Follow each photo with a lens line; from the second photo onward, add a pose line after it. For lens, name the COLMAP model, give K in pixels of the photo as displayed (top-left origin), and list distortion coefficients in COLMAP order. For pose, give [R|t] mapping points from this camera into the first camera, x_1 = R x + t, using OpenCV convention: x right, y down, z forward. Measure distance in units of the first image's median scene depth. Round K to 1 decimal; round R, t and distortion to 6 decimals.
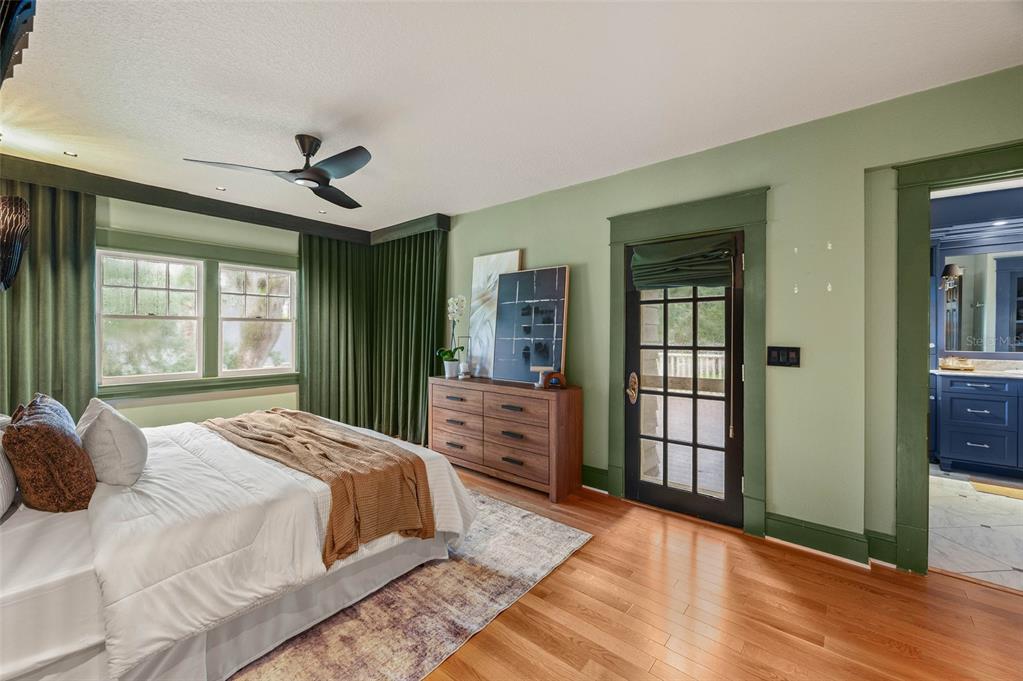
lens RADIAL K [[400.2, 0, 492.3], [0, 400.2, 335.1], [0, 0, 1]] dist [-0.001555, -0.000240]
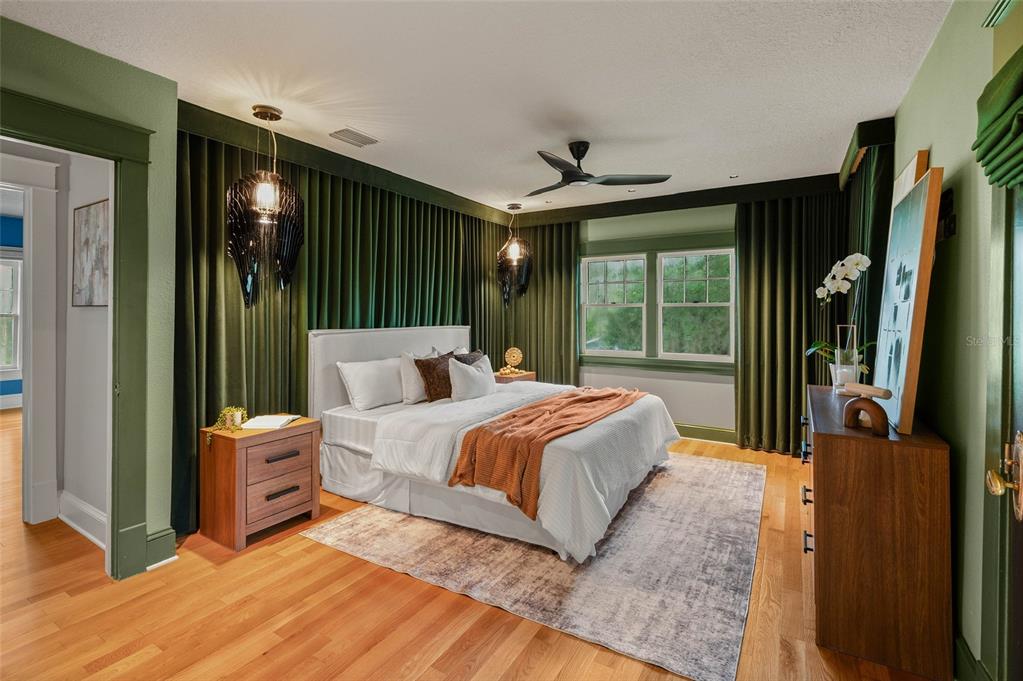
lens RADIAL K [[477.8, 0, 508.5], [0, 477.8, 314.7], [0, 0, 1]] dist [-0.000026, 0.000014]
pose [[0.178954, -0.003595, -0.983851, 0.670309], [-0.009175, 0.999944, -0.005323, -0.003265], [0.983815, 0.009980, 0.178911, 0.466165]]
